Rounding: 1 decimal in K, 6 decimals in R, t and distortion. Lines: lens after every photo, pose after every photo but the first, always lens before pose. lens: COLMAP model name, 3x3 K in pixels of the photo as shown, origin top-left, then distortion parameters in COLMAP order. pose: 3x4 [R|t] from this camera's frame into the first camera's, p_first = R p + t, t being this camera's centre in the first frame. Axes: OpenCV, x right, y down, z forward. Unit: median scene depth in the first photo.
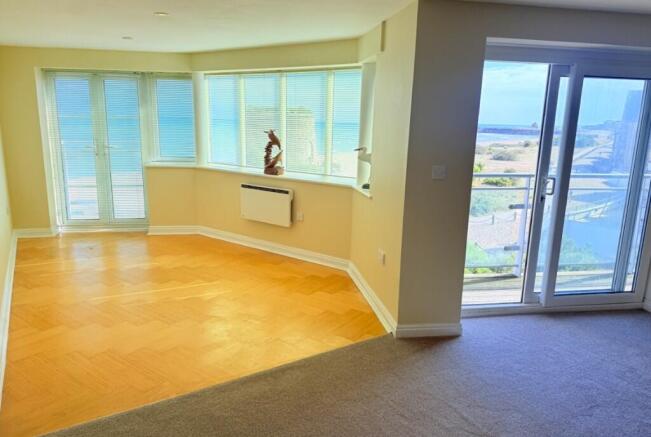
lens RADIAL K [[474.0, 0, 325.5], [0, 474.0, 218.5], [0, 0, 1]] dist [-0.002537, -0.001943]
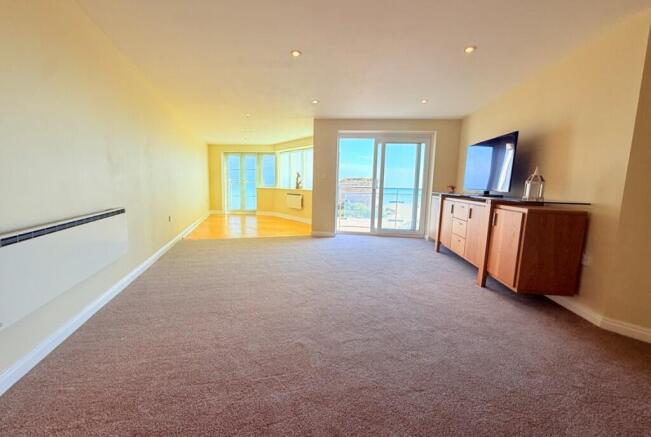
lens RADIAL K [[263.5, 0, 325.5], [0, 263.5, 218.5], [0, 0, 1]] dist [0.000562, 0.000000]
pose [[0.967141, 0.023649, -0.253137, 0.359392], [-0.042535, 0.996682, -0.069395, 0.142486], [0.250656, 0.077882, 0.964938, -0.282921]]
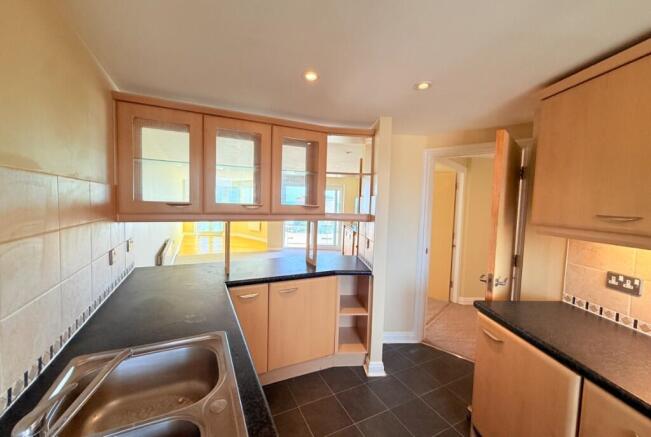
lens RADIAL K [[263.5, 0, 325.5], [0, 263.5, 218.5], [0, 0, 1]] dist [0.000562, 0.000000]
pose [[0.995456, 0.001763, -0.095206, 0.514430], [-0.014774, 0.990581, -0.136127, 0.159032], [0.094070, 0.136915, 0.986106, -0.754111]]
